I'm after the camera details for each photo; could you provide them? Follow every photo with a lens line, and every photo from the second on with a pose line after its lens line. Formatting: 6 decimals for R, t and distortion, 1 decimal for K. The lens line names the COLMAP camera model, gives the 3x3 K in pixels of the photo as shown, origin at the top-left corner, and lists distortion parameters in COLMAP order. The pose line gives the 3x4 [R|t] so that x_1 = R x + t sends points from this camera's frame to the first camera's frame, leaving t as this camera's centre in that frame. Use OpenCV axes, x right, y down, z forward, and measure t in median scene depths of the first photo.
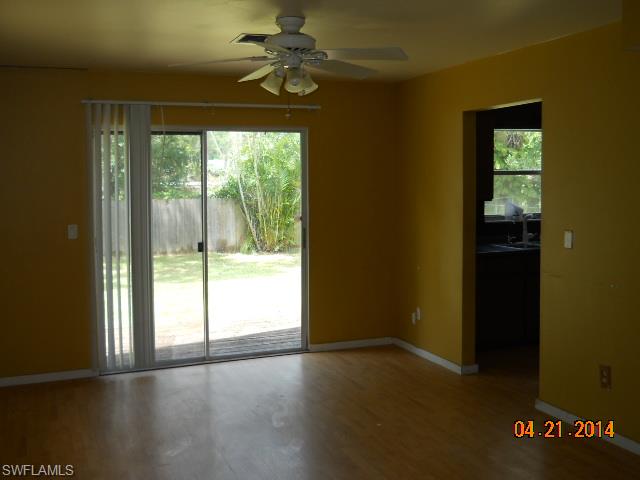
lens RADIAL K [[698.4, 0, 319.8], [0, 698.4, 238.8], [0, 0, 1]] dist [-0.138579, 0.000000]
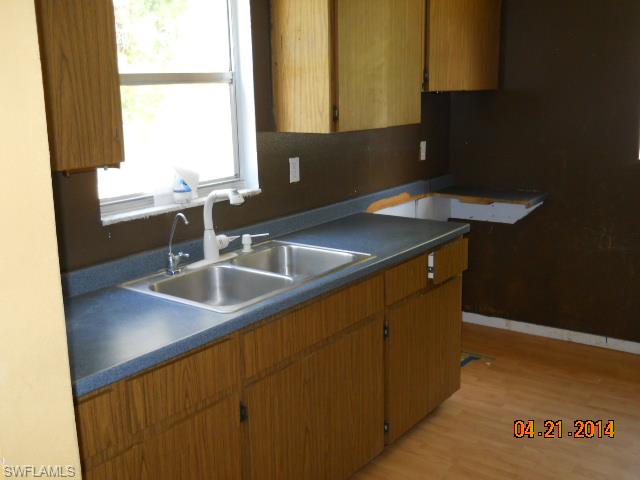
lens RADIAL K [[698.4, 0, 319.8], [0, 698.4, 239.4], [0, 0, 1]] dist [-0.138579, 0.000000]
pose [[0.855376, -0.106193, 0.507006, 0.153201], [0.036377, 0.988659, 0.145703, -0.061147], [-0.516729, -0.106187, 0.849538, 0.638983]]
